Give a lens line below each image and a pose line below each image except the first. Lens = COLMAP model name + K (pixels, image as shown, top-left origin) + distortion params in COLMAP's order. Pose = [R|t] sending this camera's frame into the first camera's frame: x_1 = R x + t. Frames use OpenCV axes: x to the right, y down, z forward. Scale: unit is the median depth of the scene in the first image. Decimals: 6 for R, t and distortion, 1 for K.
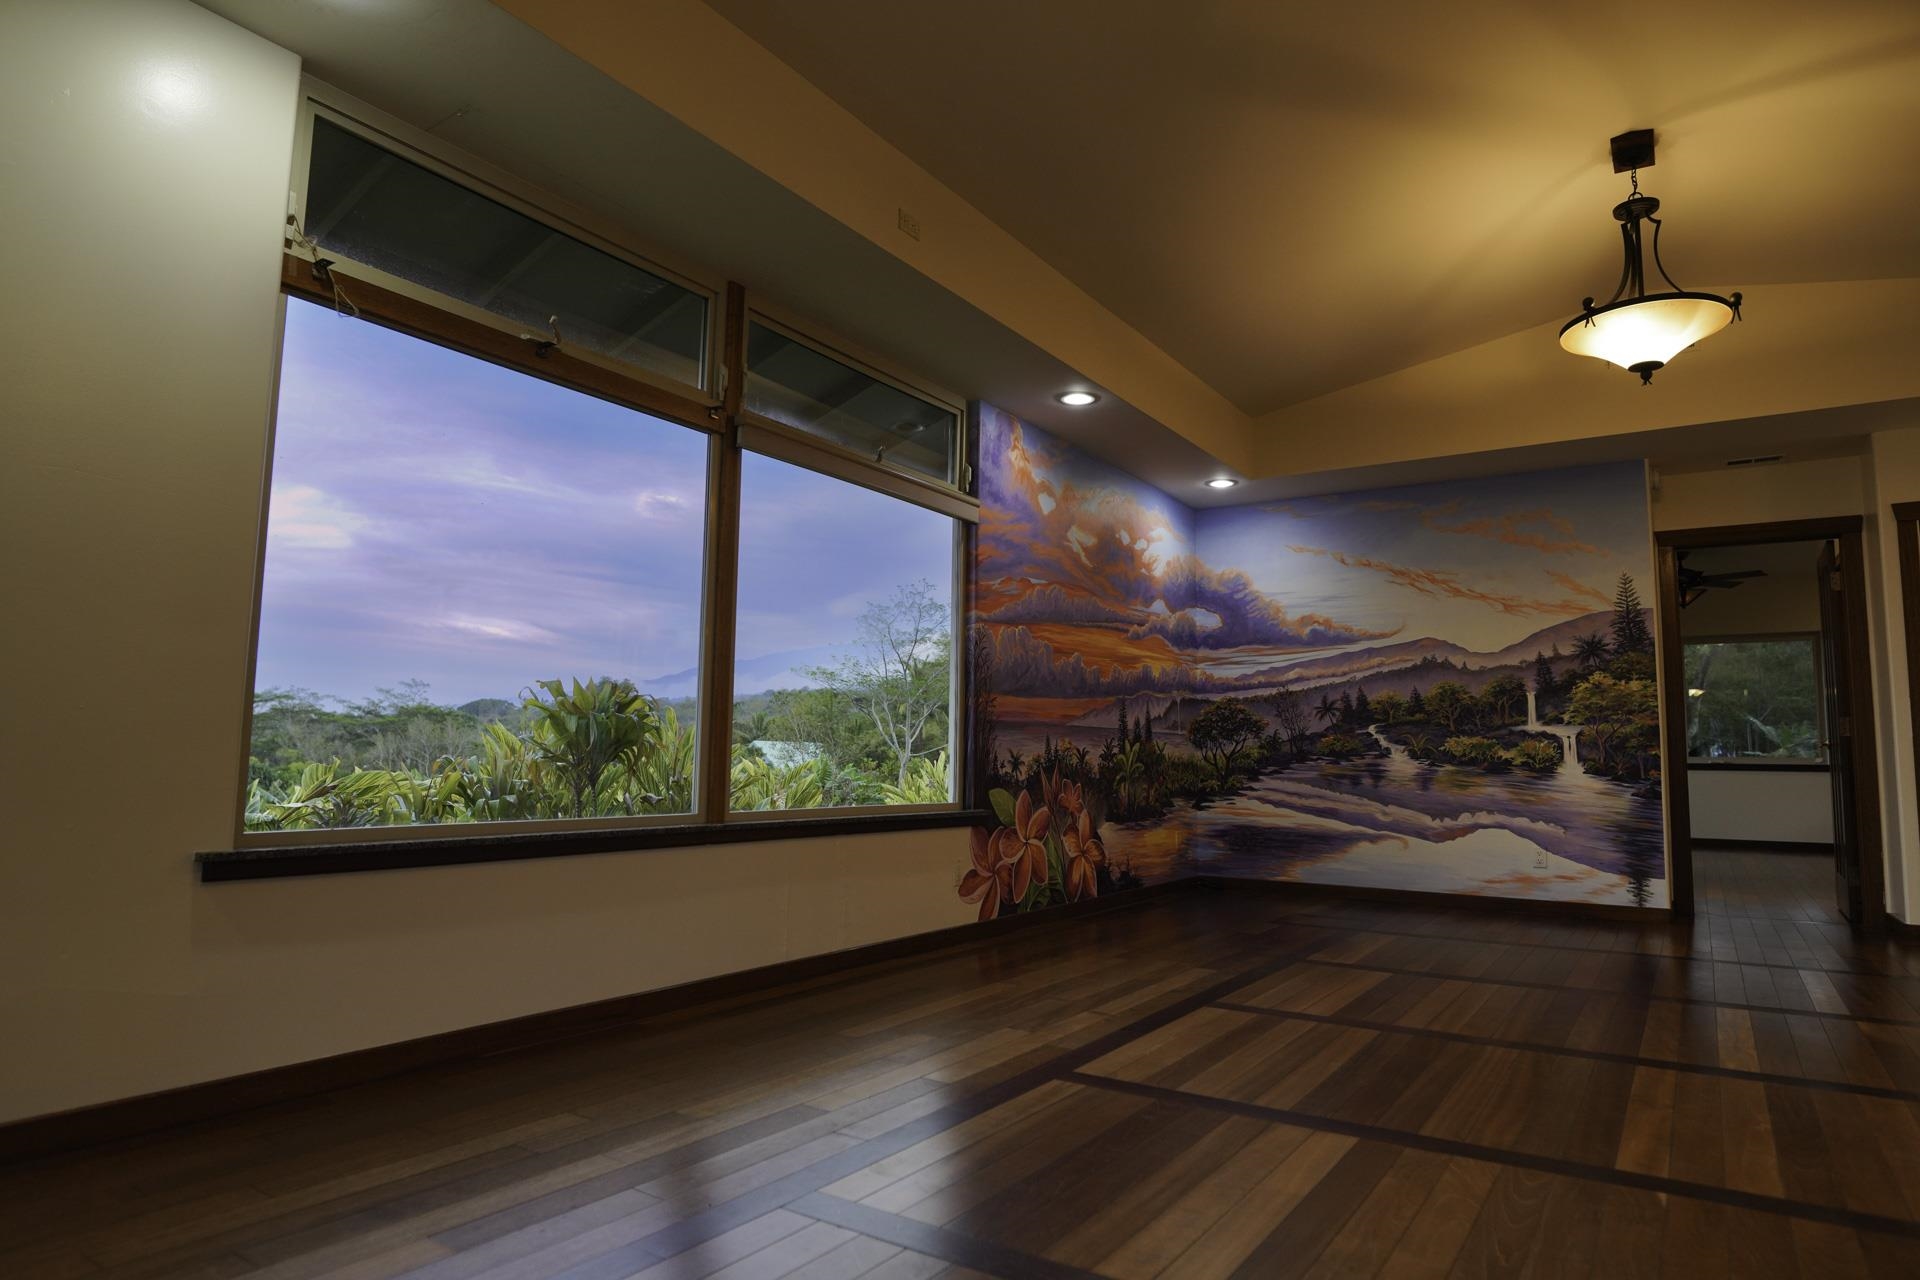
lens RADIAL K [[1122.3, 0, 965.2], [0, 1122.3, 643.1], [0, 0, 1]] dist [-0.018704, 0.000396]
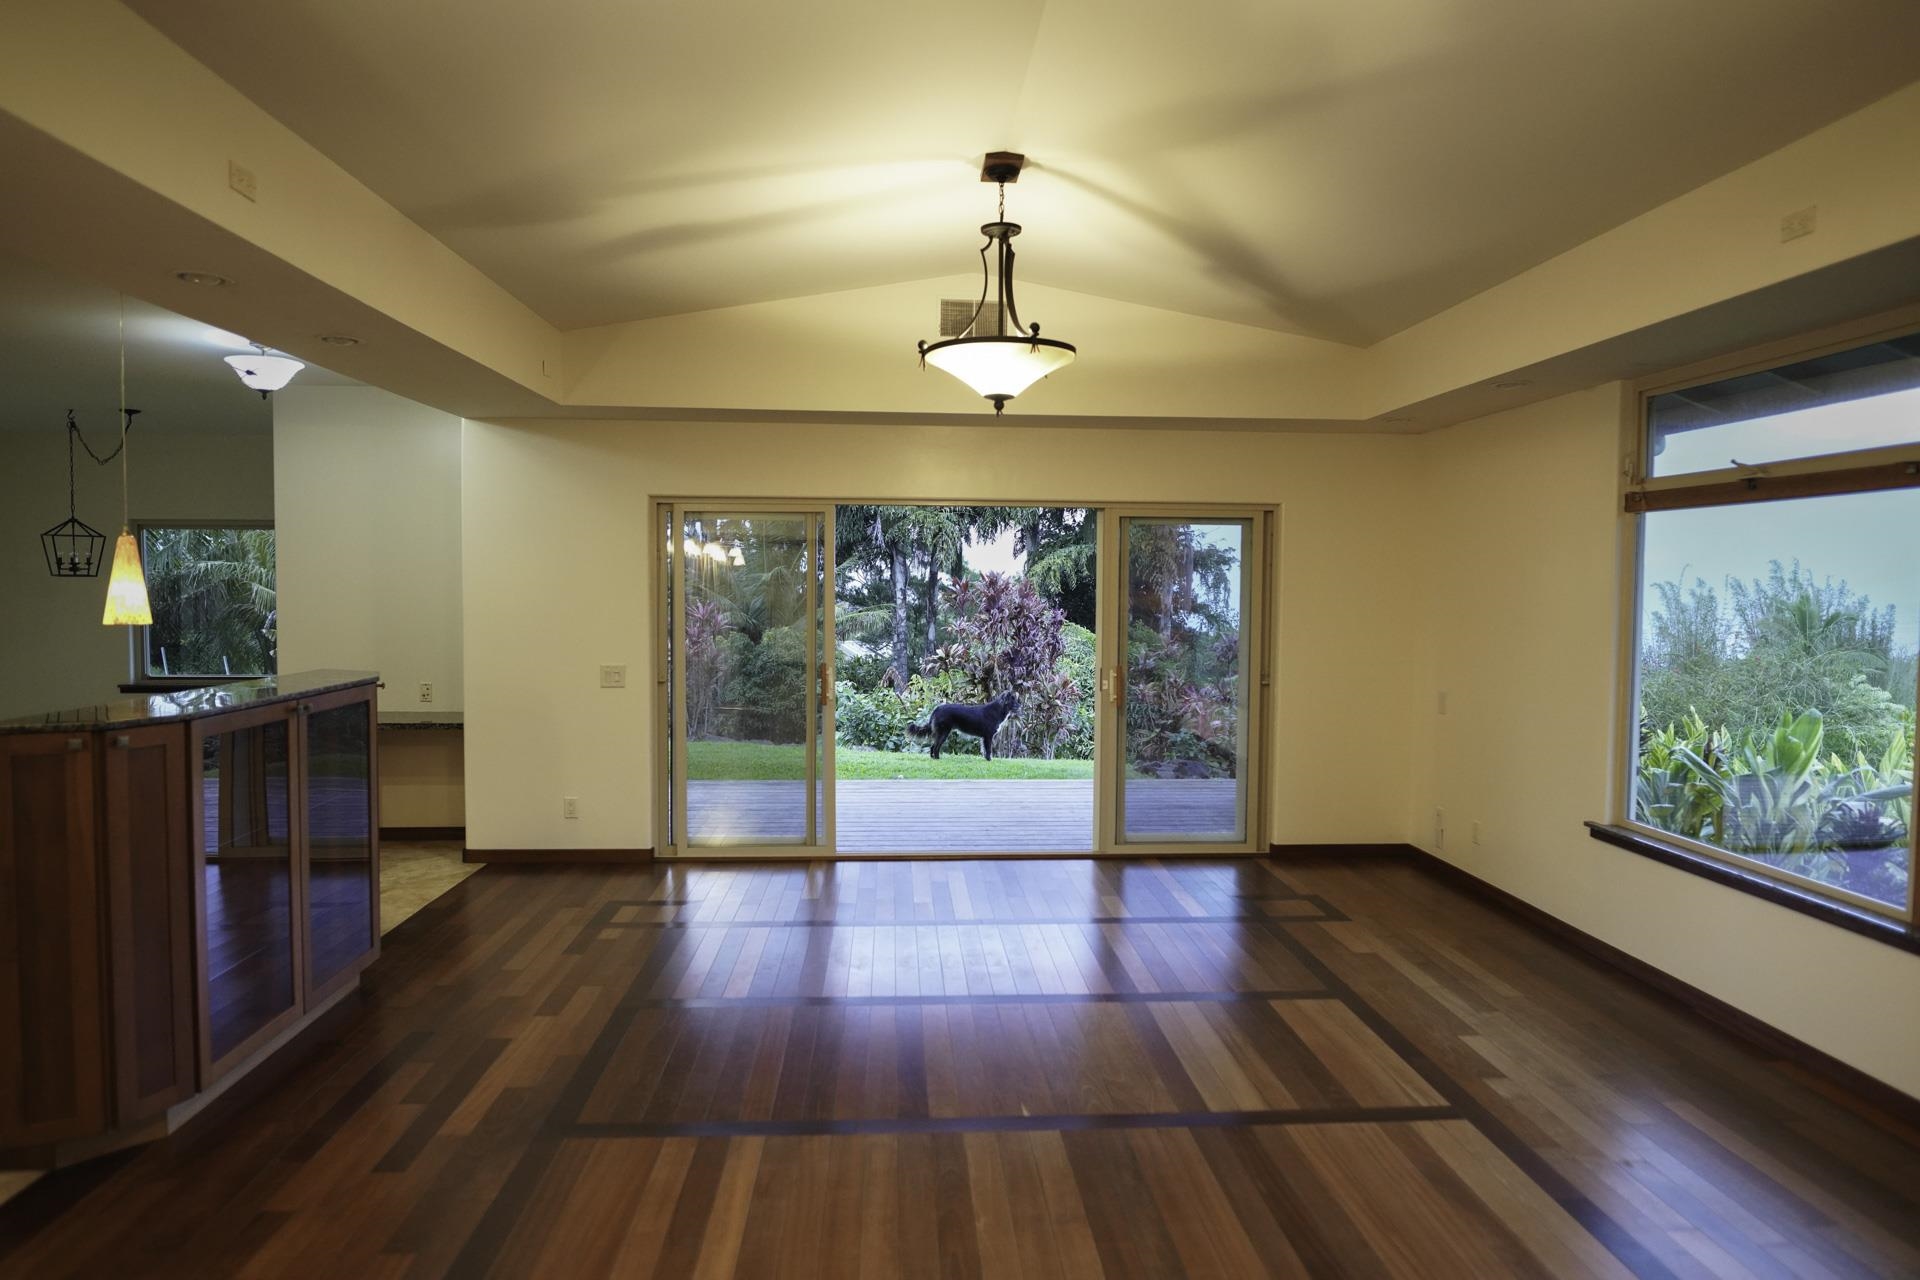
lens RADIAL K [[1122.3, 0, 965.2], [0, 1122.3, 643.1], [0, 0, 1]] dist [-0.018704, 0.000396]
pose [[-0.799340, 0.012872, -0.600741, 1.399463], [0.043945, 0.998346, -0.037082, -0.104270], [0.599270, -0.056041, -0.798583, 1.918779]]
